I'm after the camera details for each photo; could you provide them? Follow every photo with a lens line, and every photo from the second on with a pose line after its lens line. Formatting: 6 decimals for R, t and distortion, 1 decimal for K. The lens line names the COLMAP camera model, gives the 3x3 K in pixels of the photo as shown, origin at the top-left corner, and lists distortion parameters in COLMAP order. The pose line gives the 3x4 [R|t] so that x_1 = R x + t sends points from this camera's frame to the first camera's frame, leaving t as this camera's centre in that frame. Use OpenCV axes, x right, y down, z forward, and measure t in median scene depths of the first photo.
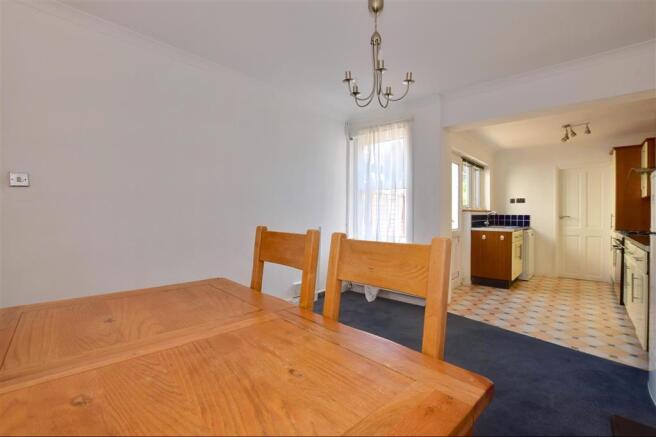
lens RADIAL K [[284.5, 0, 325.0], [0, 284.5, 214.8], [0, 0, 1]] dist [-0.020746, -0.000531]
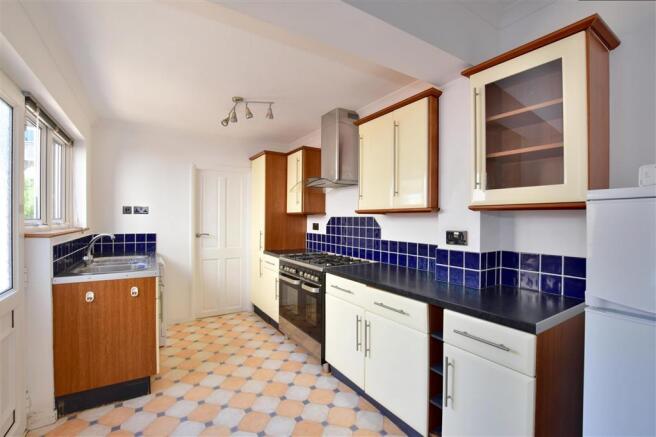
lens RADIAL K [[284.5, 0, 324.1], [0, 284.5, 217.8], [0, 0, 1]] dist [-0.020746, -0.000531]
pose [[0.251538, -0.002888, 0.967843, 0.229869], [0.003196, 0.999993, 0.002153, -0.038205], [-0.967842, 0.002551, 0.251545, 0.522778]]
